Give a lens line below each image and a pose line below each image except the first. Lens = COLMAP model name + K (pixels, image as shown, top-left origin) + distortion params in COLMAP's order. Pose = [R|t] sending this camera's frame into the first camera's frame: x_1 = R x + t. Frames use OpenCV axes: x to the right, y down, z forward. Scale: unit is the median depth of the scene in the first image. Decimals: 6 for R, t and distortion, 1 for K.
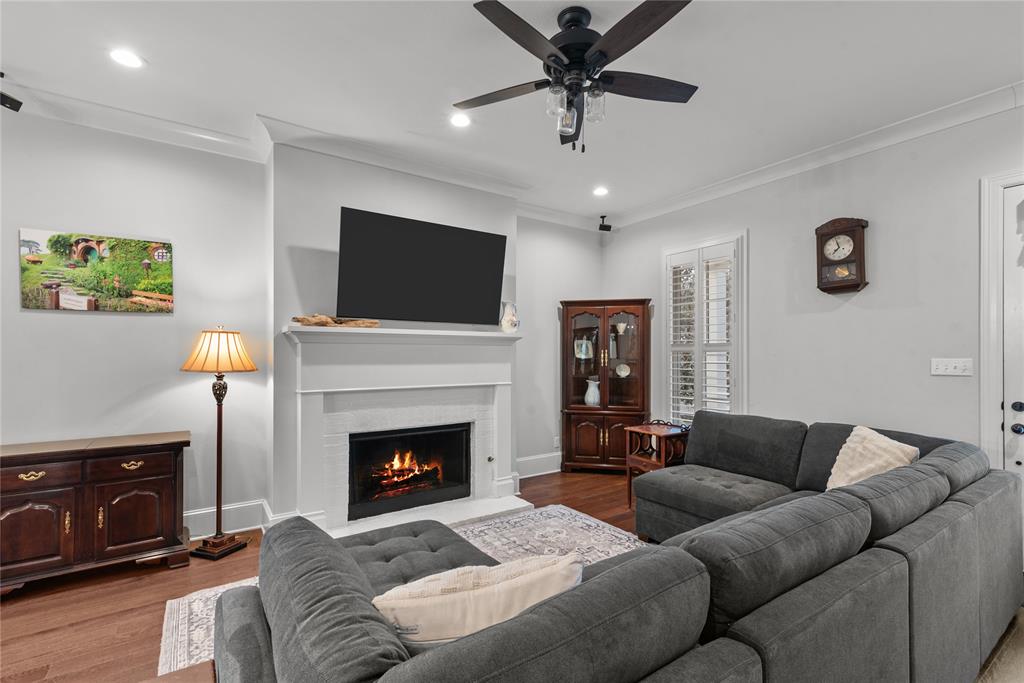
lens RADIAL K [[475.0, 0, 511.5], [0, 475.0, 350.5], [0, 0, 1]] dist [0.071830, -0.000123]
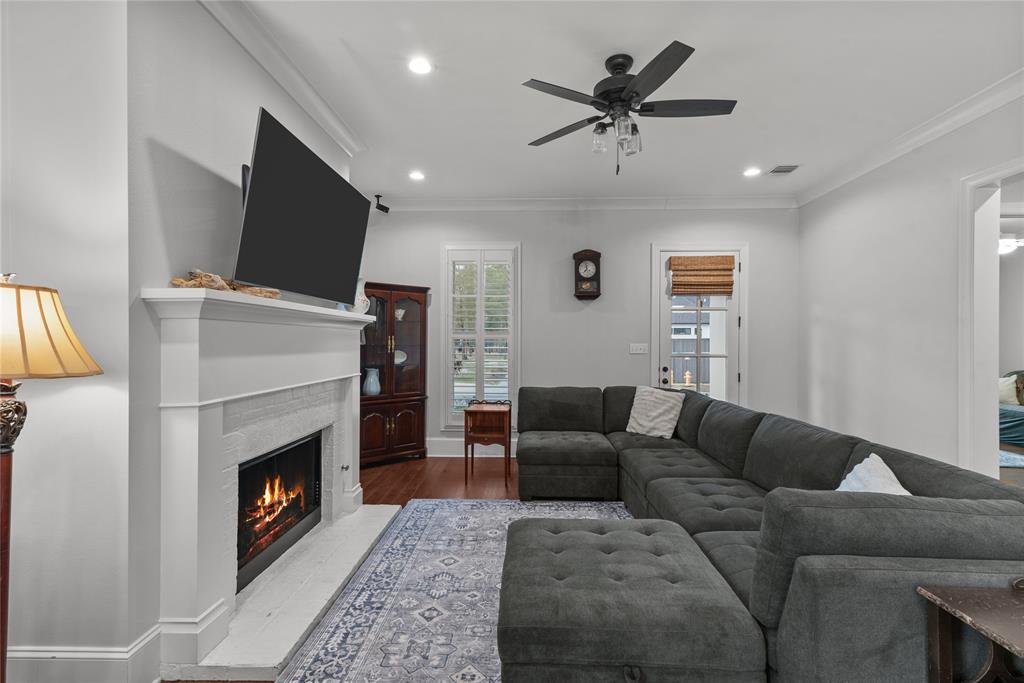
lens RADIAL K [[480.8, 0, 512.0], [0, 480.8, 341.5], [0, 0, 1]] dist [-0.001163, -0.000594]
pose [[0.585707, 0.003923, 0.810514, -0.621002], [-0.009538, 0.999952, 0.002052, 0.007484], [-0.810467, -0.008933, 0.585716, 0.322813]]
